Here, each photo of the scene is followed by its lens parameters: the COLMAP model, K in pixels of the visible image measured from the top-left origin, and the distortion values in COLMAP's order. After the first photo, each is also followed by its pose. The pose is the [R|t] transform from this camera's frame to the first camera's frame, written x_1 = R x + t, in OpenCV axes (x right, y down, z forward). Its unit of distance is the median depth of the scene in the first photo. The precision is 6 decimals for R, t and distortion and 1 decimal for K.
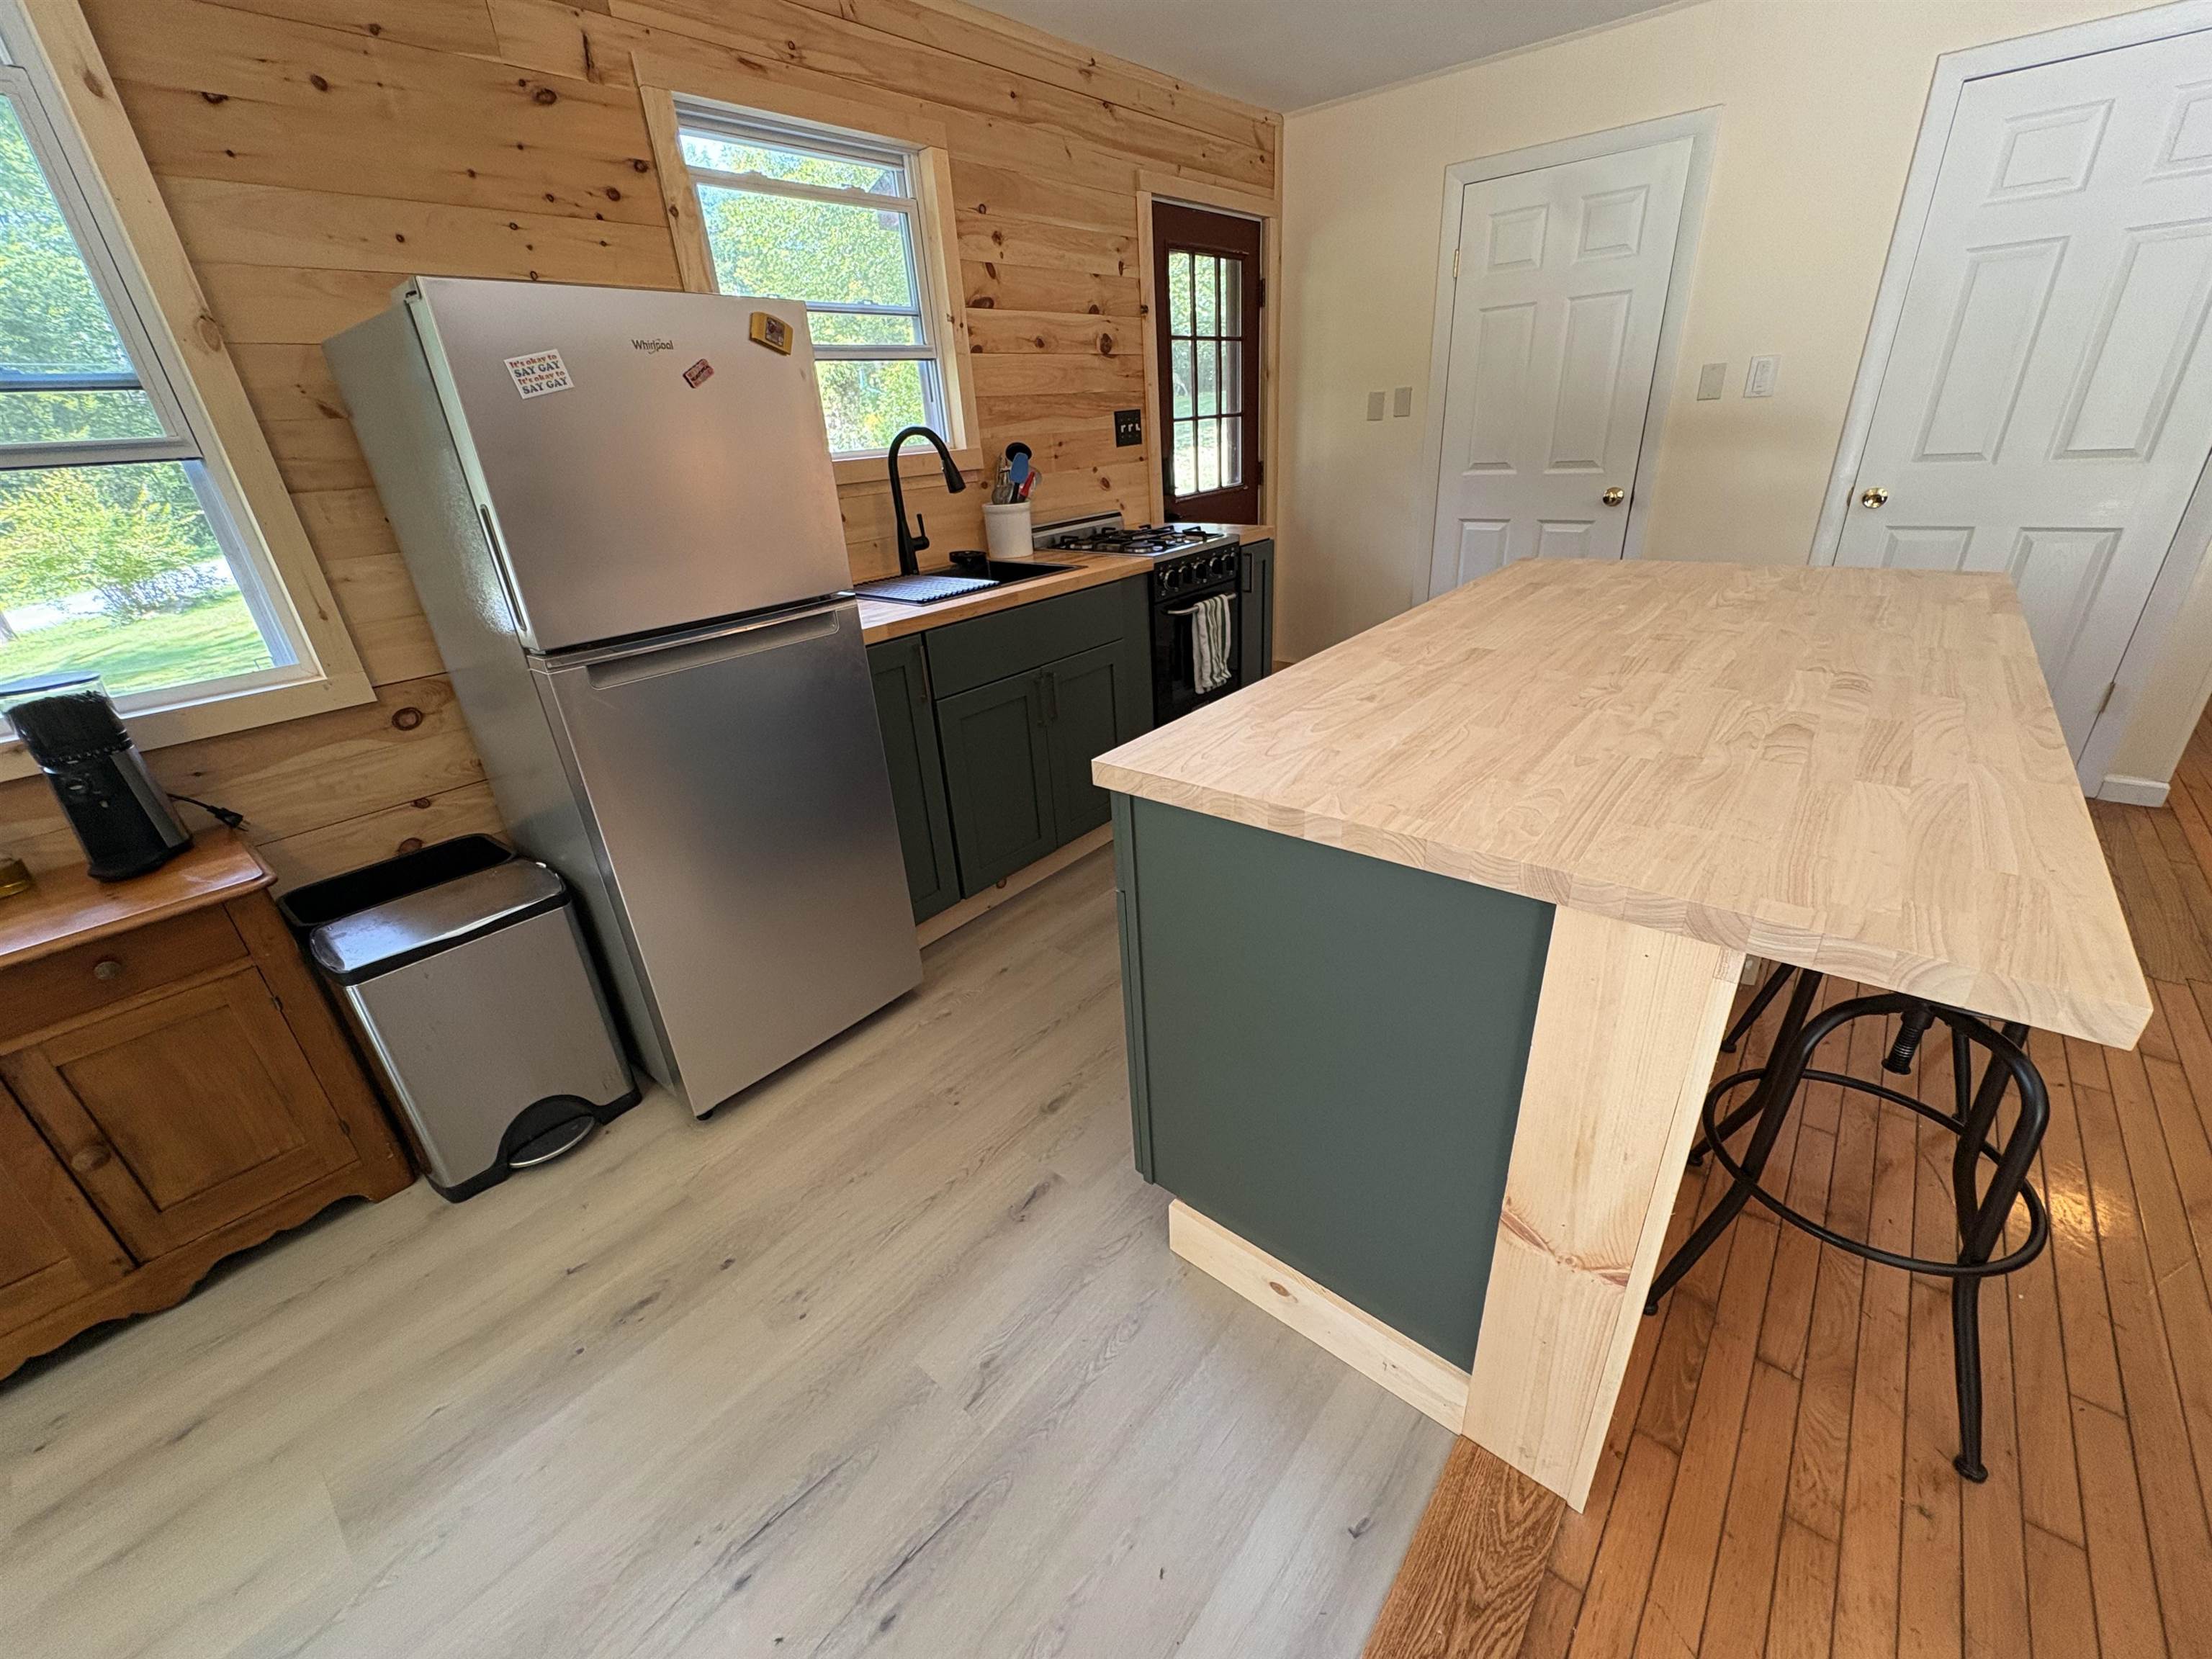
lens RADIAL K [[881.2, 0, 1106.0], [0, 881.2, 829.5], [0, 0, 1]] dist [0.000474, 0.000087]
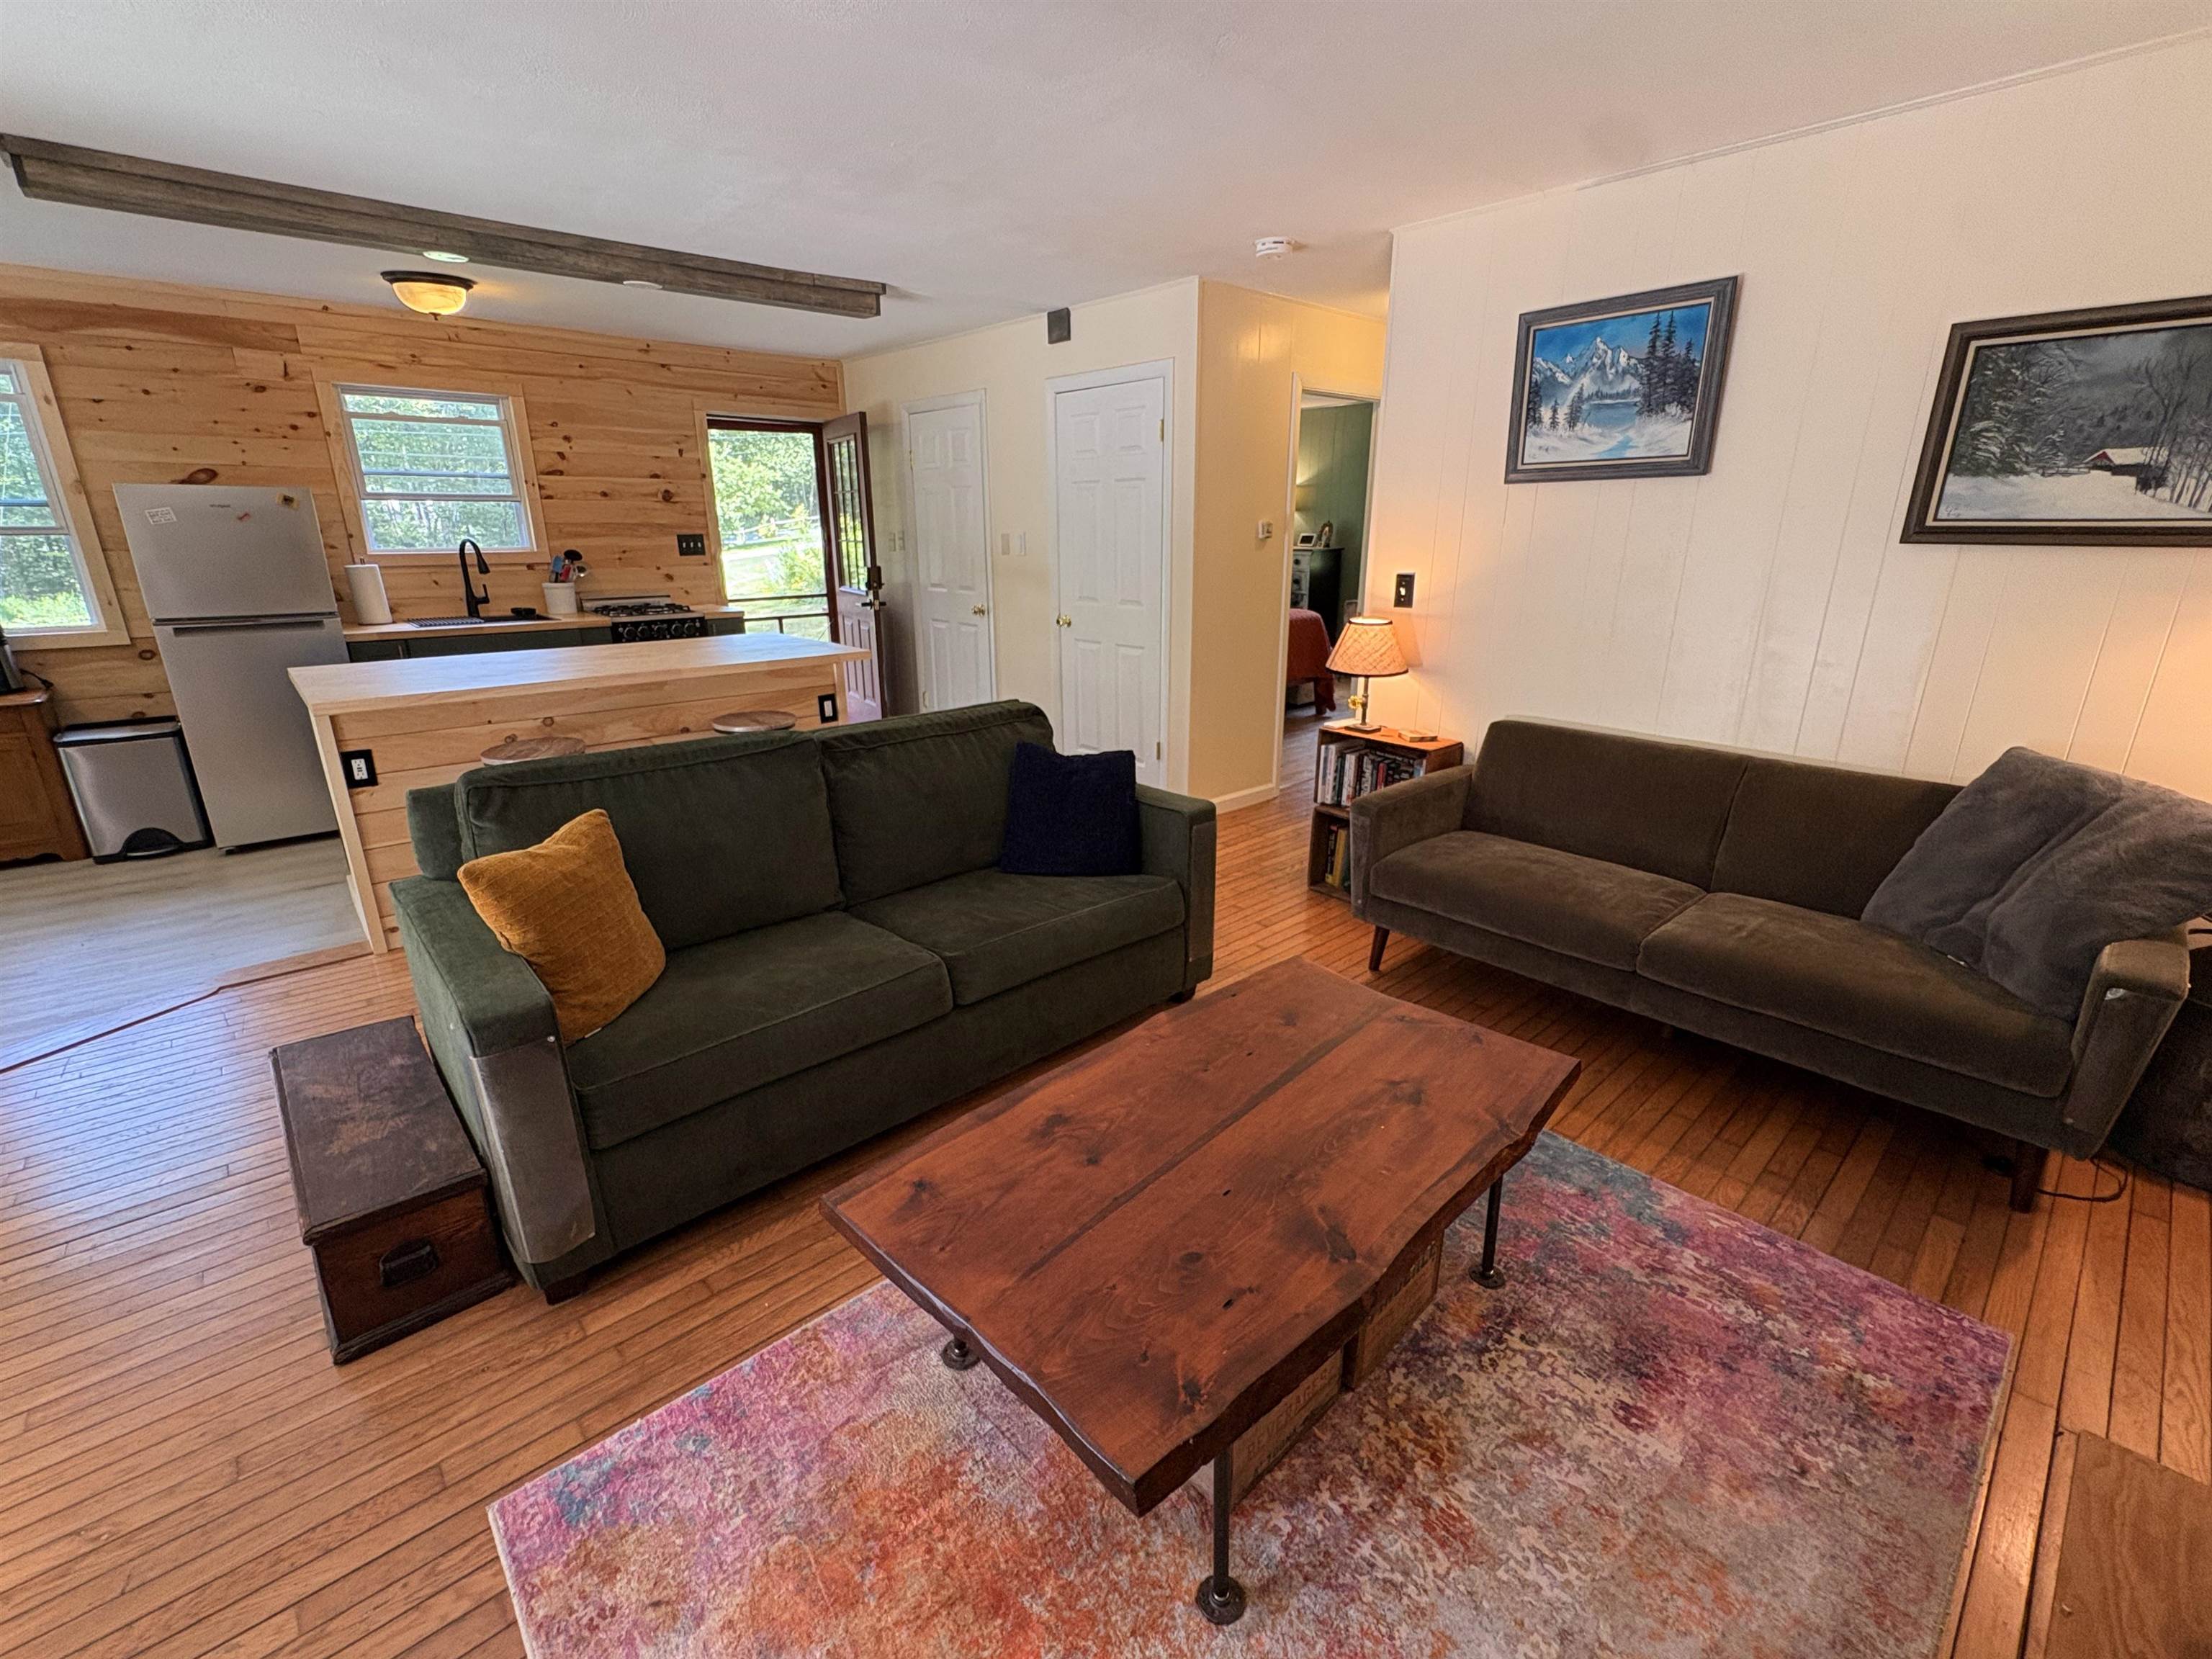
lens RADIAL K [[954.9, 0, 1106.0], [0, 954.9, 829.5], [0, 0, 1]] dist [0.001796, -0.000585]
pose [[0.988949, 0.103829, -0.105825, 1.690003], [-0.115675, 0.986867, -0.112750, 0.267451], [0.092729, 0.123746, 0.987972, -0.960338]]
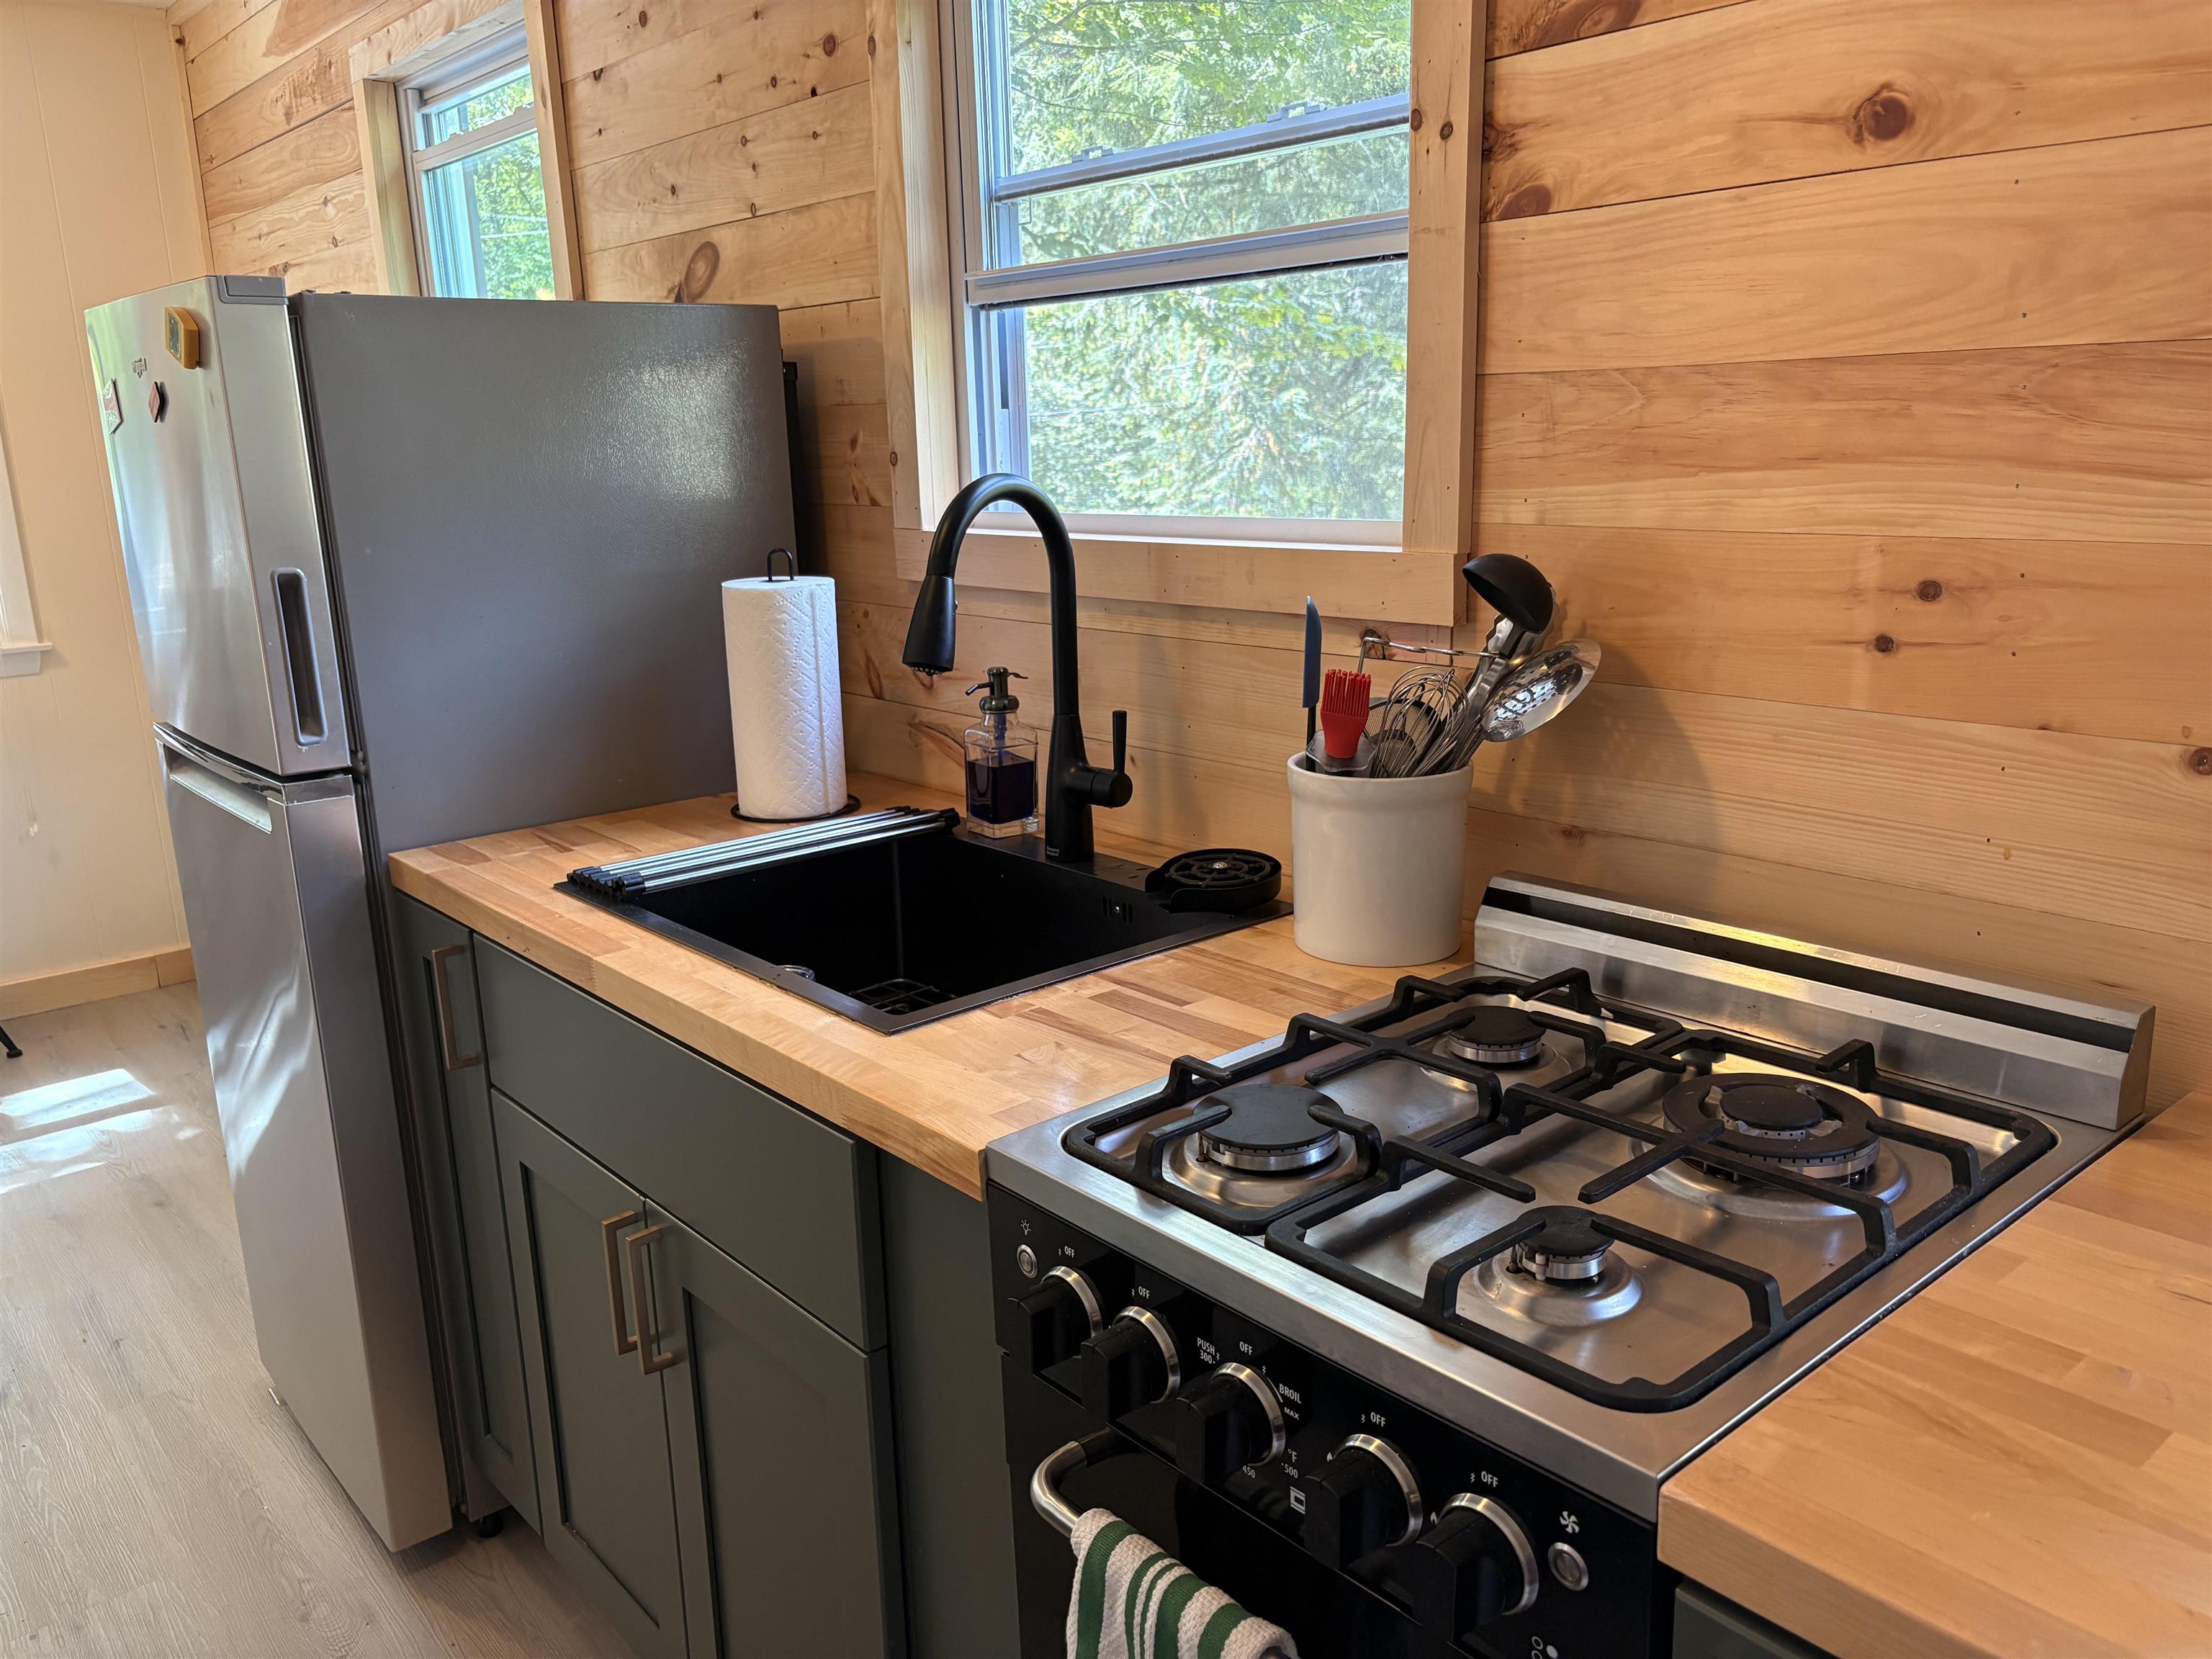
lens RADIAL K [[1695.7, 0, 1106.0], [0, 1695.7, 829.5], [0, 0, 1]] dist [0.020945, -0.000394]
pose [[-0.157631, 0.297247, -0.941699, 0.549033], [-0.378505, 0.862602, 0.335638, -0.703584], [0.912078, 0.409344, -0.023464, 1.351235]]
